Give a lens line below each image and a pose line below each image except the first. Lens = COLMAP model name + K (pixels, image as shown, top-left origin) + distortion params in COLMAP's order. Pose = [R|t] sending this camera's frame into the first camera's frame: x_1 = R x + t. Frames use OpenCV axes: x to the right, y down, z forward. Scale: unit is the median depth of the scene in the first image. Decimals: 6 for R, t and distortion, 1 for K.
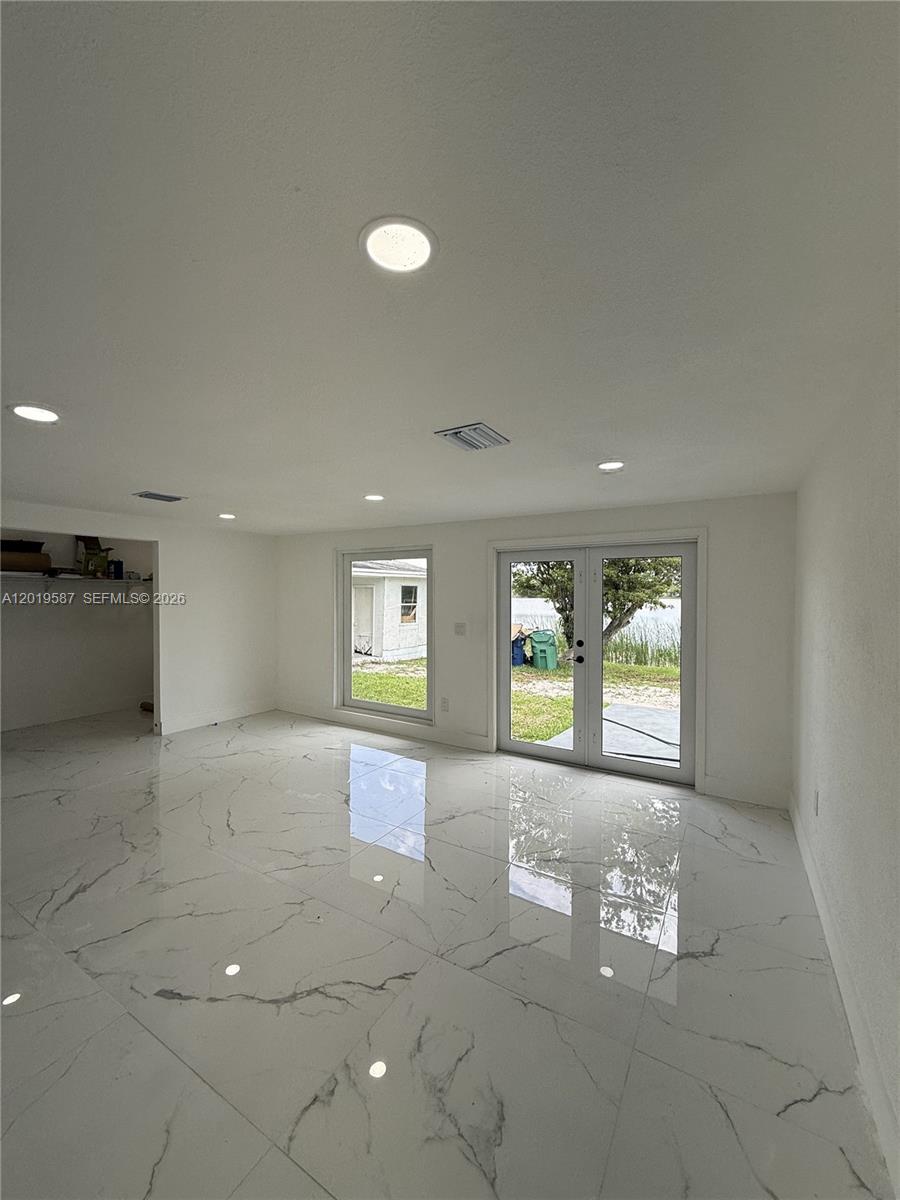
lens RADIAL K [[479.8, 0, 453.5], [0, 479.8, 594.8], [0, 0, 1]] dist [-0.007161, 0.001209]
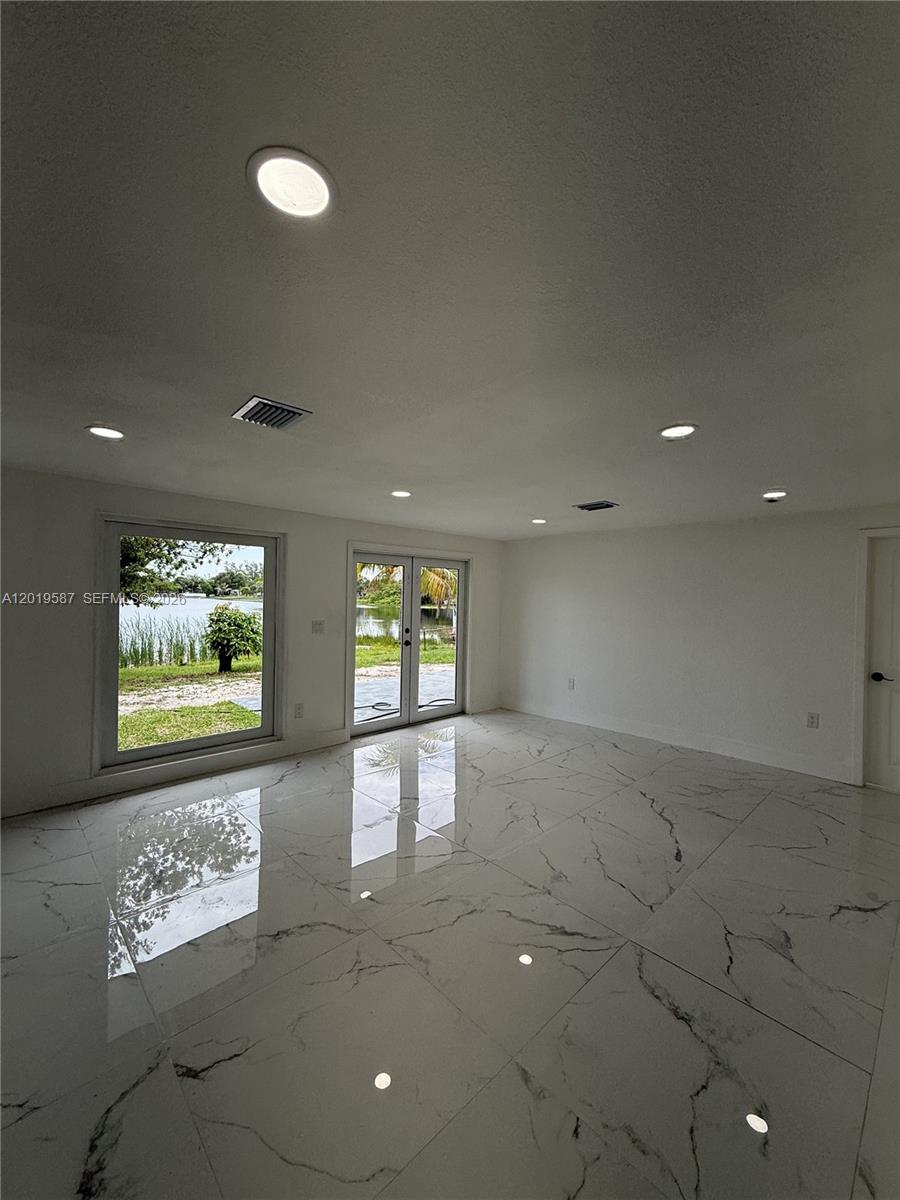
lens RADIAL K [[479.8, 0, 451.3], [0, 479.8, 600.0], [0, 0, 1]] dist [-0.007161, 0.001209]
pose [[0.263279, -0.007515, 0.964691, -0.991073], [-0.013710, 0.999840, 0.011531, 0.002597], [-0.964622, -0.016262, 0.263133, 0.574099]]
